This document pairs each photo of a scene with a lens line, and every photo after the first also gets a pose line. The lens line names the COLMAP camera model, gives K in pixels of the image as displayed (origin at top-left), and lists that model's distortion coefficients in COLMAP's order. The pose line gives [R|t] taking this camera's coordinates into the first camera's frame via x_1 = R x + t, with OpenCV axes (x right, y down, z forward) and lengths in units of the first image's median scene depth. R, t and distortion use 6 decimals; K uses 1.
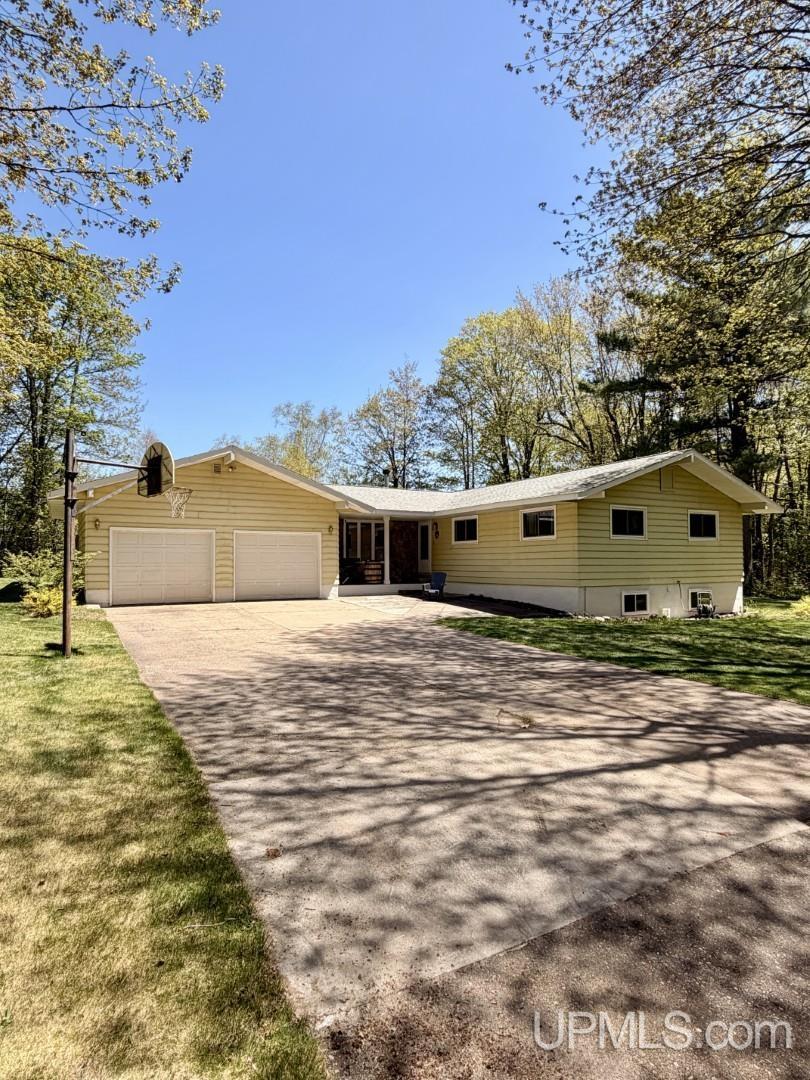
lens RADIAL K [[605.6, 0, 408.9], [0, 605.6, 541.1], [0, 0, 1]] dist [-0.002251, -0.000389]
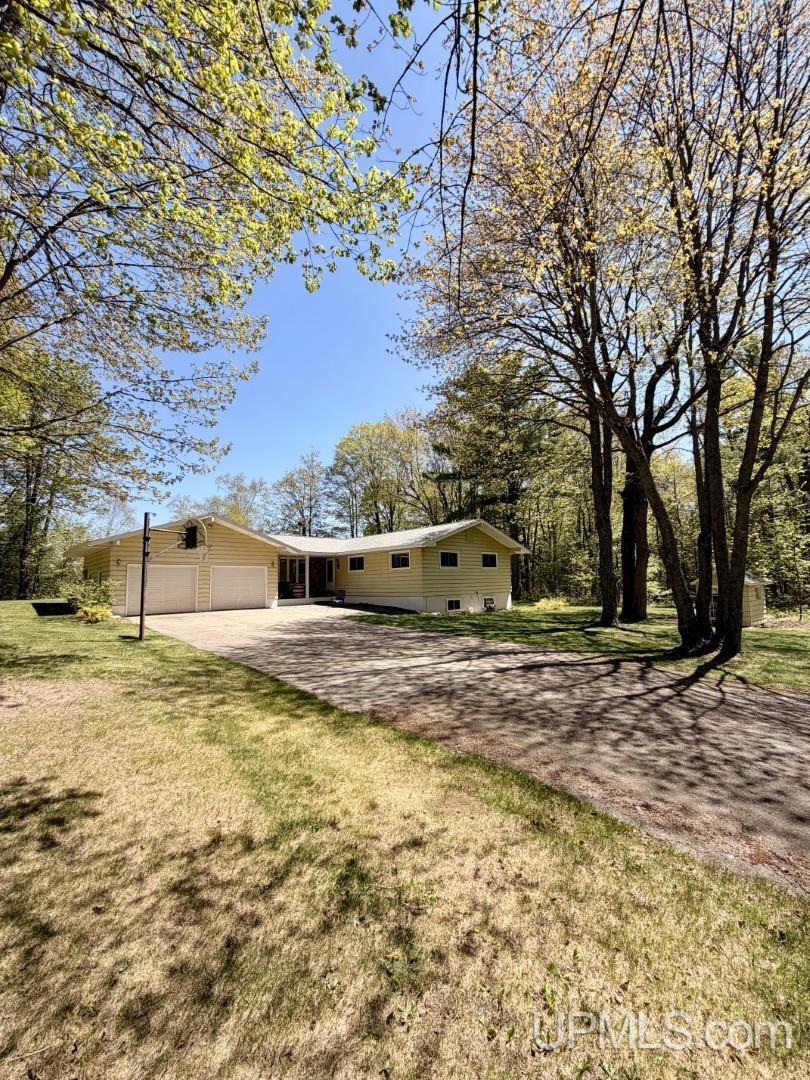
lens RADIAL K [[429.6, 0, 404.8], [0, 429.6, 538.0], [0, 0, 1]] dist [-0.000385, -0.000365]
pose [[0.974143, 0.007256, 0.225816, -0.045202], [0.008518, 0.997594, -0.068802, -0.006792], [-0.225772, 0.068946, 0.971737, -0.177880]]
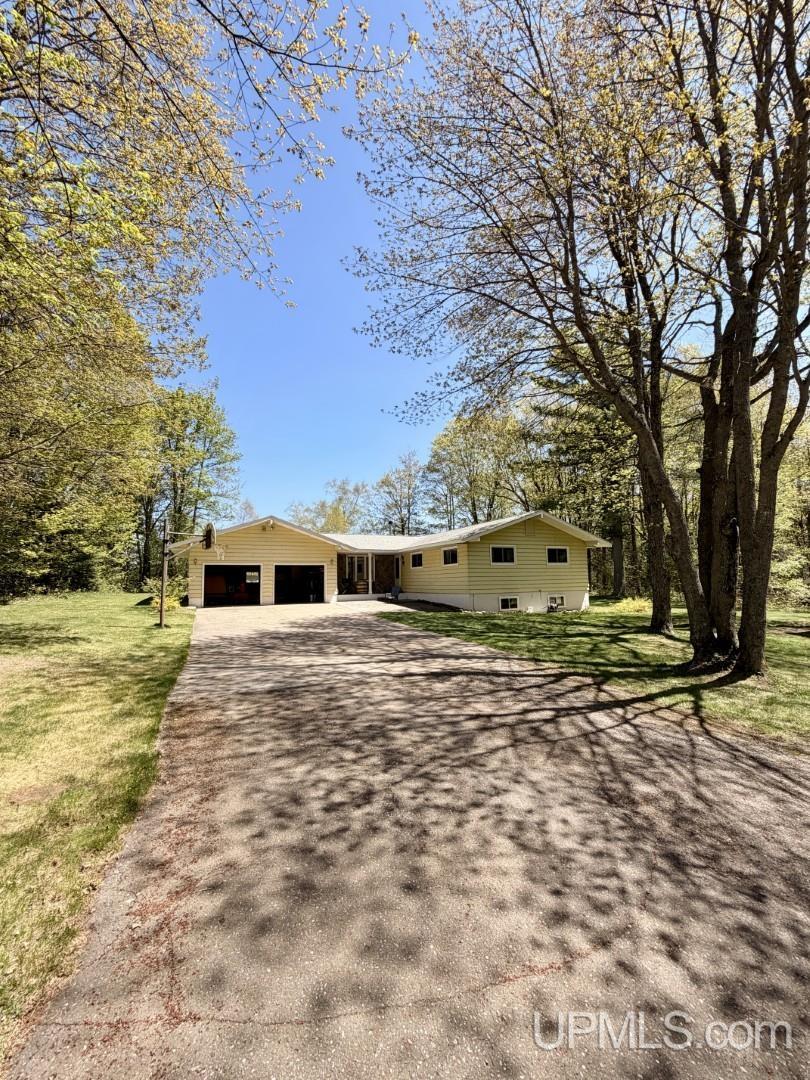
lens RADIAL K [[429.6, 0, 404.8], [0, 429.6, 538.0], [0, 0, 1]] dist [-0.000385, -0.000365]
pose [[0.996251, -0.020847, -0.083965, 0.167780], [0.015387, 0.997756, -0.065158, -0.003650], [0.085135, 0.063622, 0.994336, -0.174116]]
